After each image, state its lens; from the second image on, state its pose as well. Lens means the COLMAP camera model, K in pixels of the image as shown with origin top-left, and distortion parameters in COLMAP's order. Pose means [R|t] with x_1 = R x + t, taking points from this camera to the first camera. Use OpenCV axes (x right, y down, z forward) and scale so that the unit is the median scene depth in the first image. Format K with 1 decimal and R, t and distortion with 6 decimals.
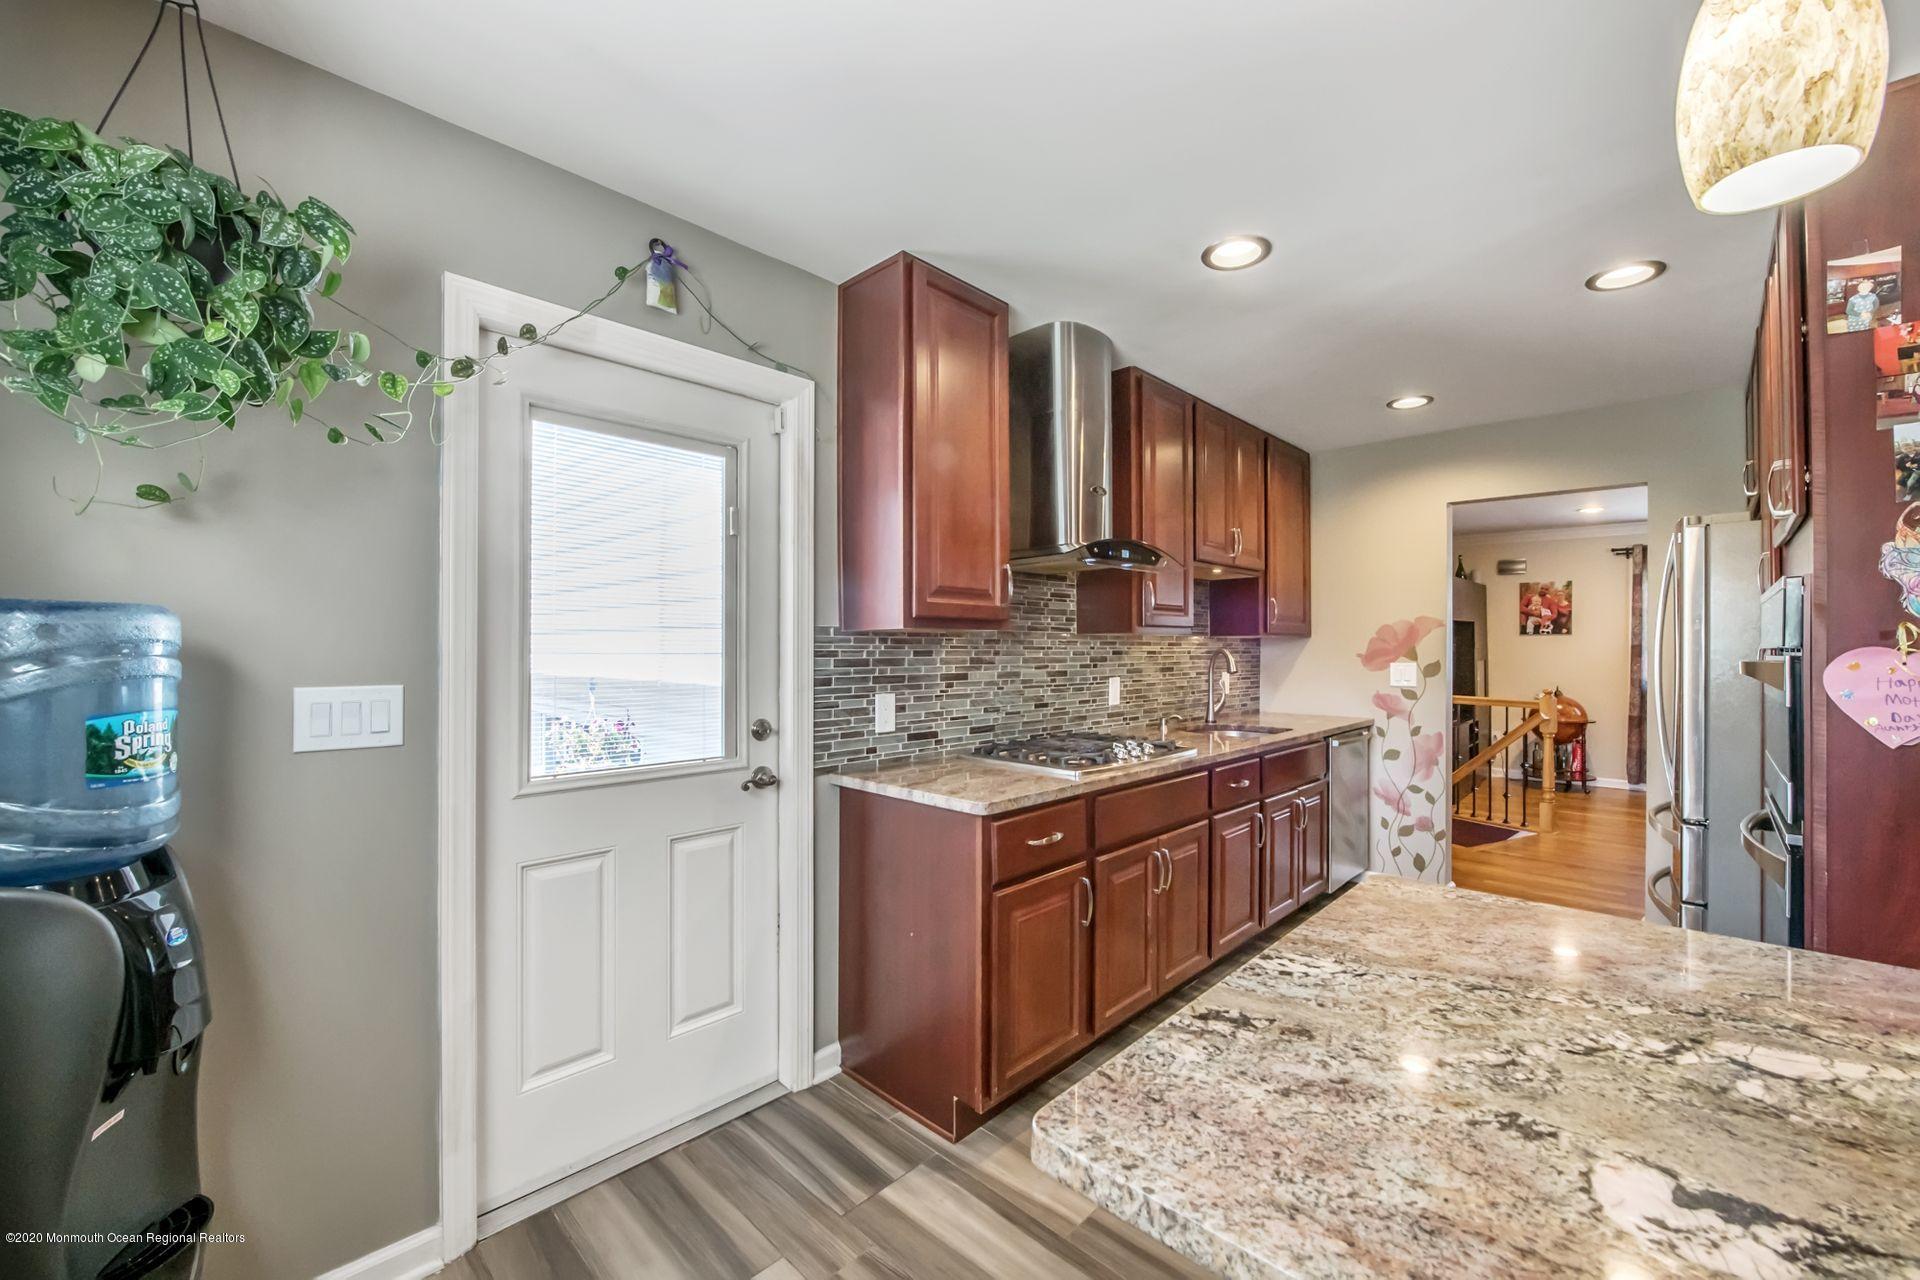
lens RADIAL K [[755.6, 0, 960.0], [0, 755.6, 640.0], [0, 0, 1]] dist [0.000763, 0.000060]
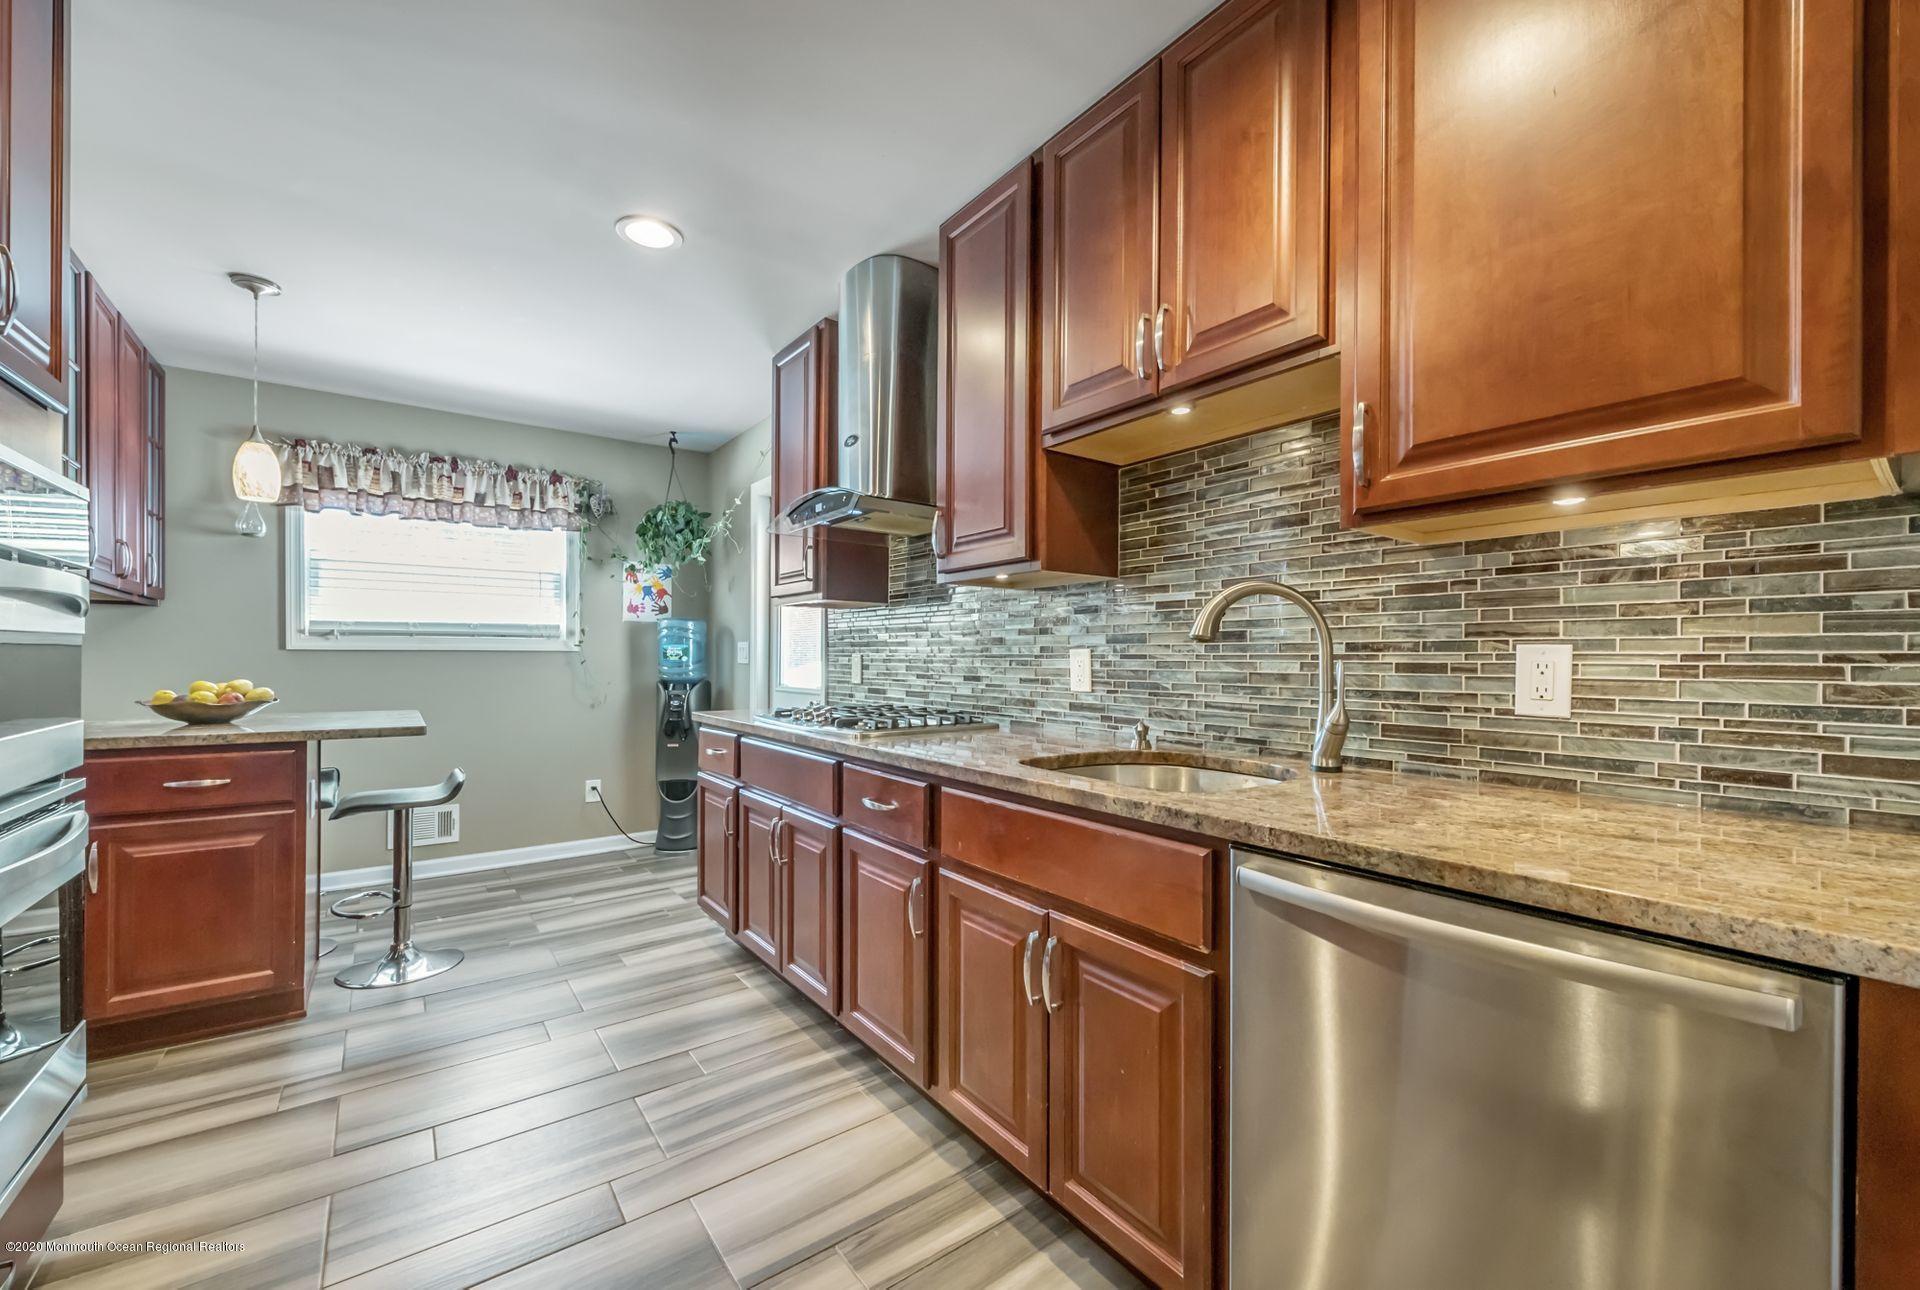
lens RADIAL K [[758.2, 0, 960.0], [0, 758.2, 645.0], [0, 0, 1]] dist [-0.000092, -0.000004]
pose [[-0.154446, -0.015066, -0.987886, 0.867665], [0.007355, 0.999838, -0.016398, 0.057210], [0.987974, -0.009798, -0.154310, 1.015452]]
